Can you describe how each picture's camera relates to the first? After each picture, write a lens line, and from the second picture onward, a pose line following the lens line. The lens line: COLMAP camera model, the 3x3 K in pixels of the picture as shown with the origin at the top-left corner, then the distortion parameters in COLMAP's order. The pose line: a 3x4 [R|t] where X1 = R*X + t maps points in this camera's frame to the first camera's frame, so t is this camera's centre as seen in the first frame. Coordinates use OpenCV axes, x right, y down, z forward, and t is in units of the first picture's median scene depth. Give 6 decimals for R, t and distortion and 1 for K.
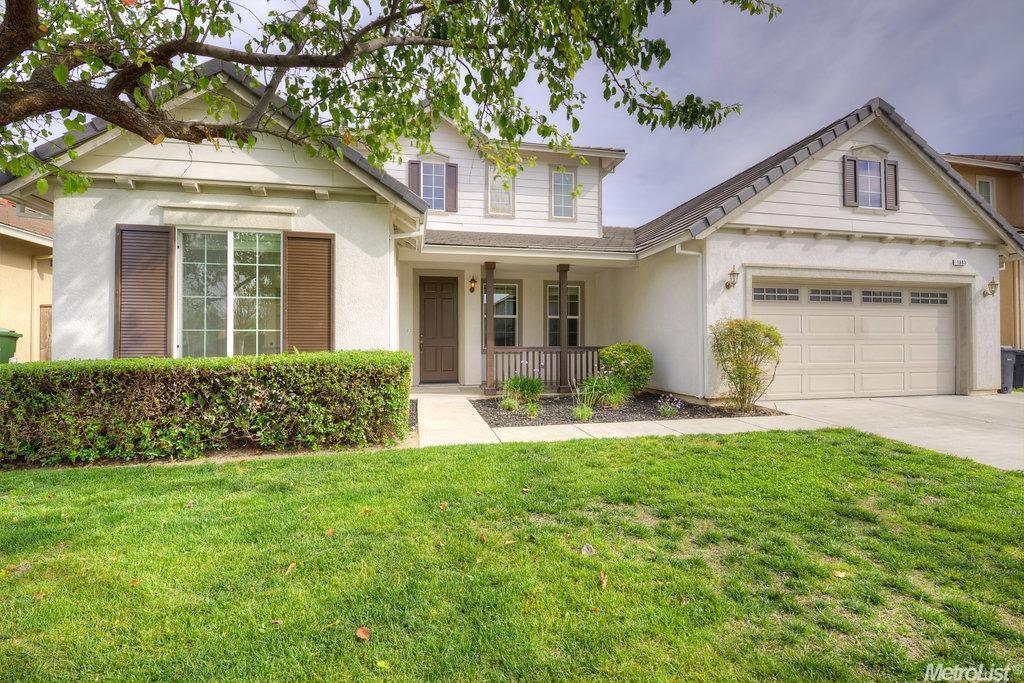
lens RADIAL K [[468.6, 0, 512.8], [0, 468.6, 341.0], [0, 0, 1]] dist [0.000047, 0.000000]
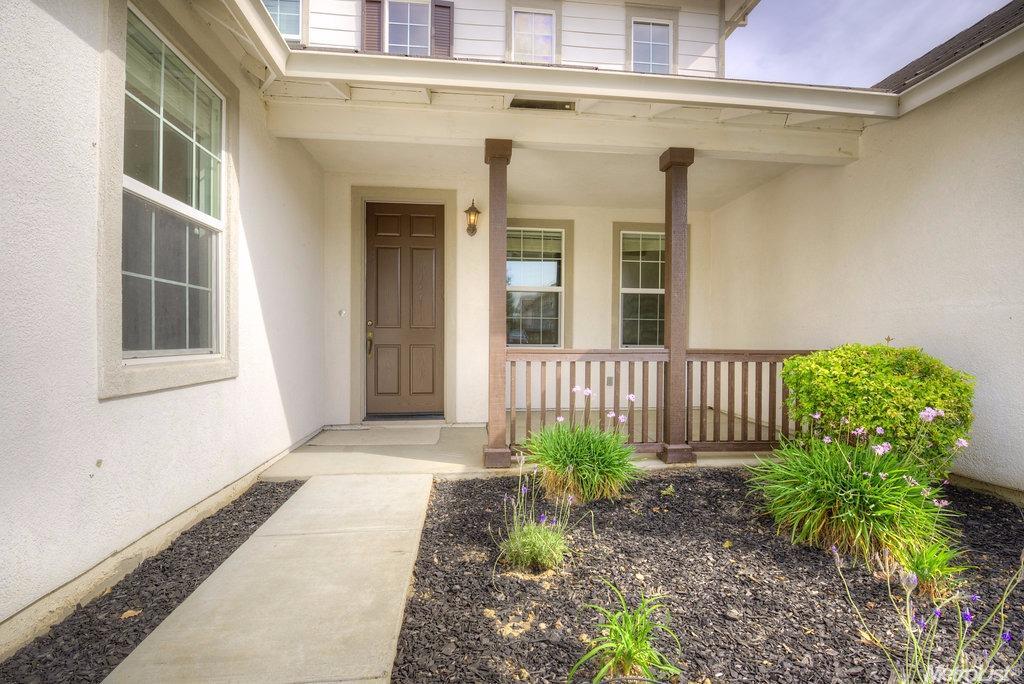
lens RADIAL K [[442.7, 0, 514.2], [0, 442.7, 341.5], [0, 0, 1]] dist [-0.015744, -0.001698]
pose [[0.995337, 0.009366, -0.096006, 0.002972], [-0.007984, 0.999859, 0.014767, 0.000388], [0.096131, -0.013931, 0.995271, 0.541309]]
